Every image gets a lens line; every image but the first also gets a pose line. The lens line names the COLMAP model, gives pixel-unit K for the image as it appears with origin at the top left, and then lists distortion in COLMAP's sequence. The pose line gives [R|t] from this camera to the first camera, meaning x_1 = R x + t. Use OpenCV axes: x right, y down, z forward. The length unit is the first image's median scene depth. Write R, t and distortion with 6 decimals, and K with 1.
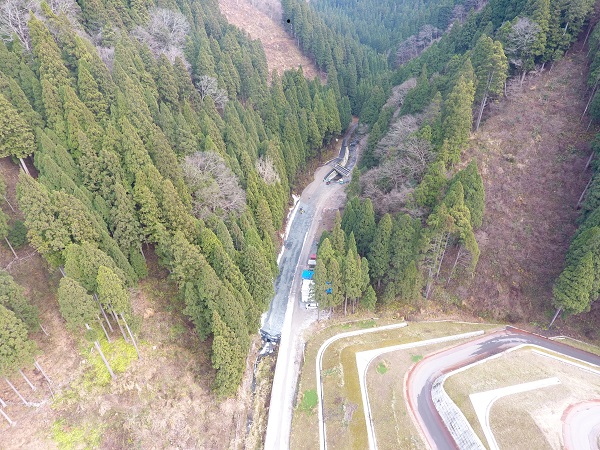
lens RADIAL K [[343.1, 0, 296.3], [0, 343.1, 235.3], [0, 0, 1]] dist [-0.006034, -0.002086]
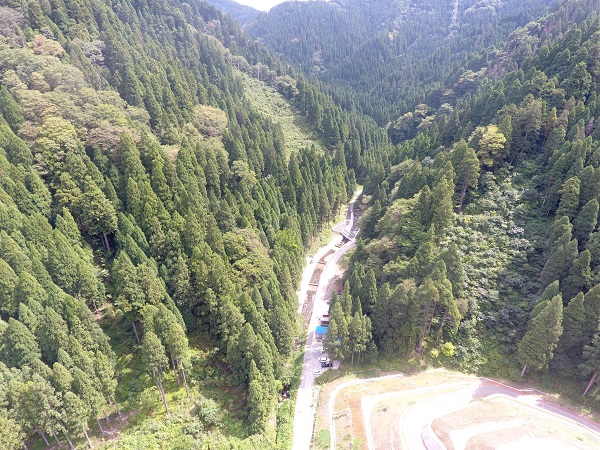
lens RADIAL K [[343.1, 0, 296.3], [0, 343.1, 235.3], [0, 0, 1]] dist [-0.006034, -0.002086]
pose [[0.999646, 0.025343, -0.008147, -0.054726], [-0.026183, 0.991286, -0.129100, -0.061327], [0.004805, 0.129267, 0.991598, -0.252669]]
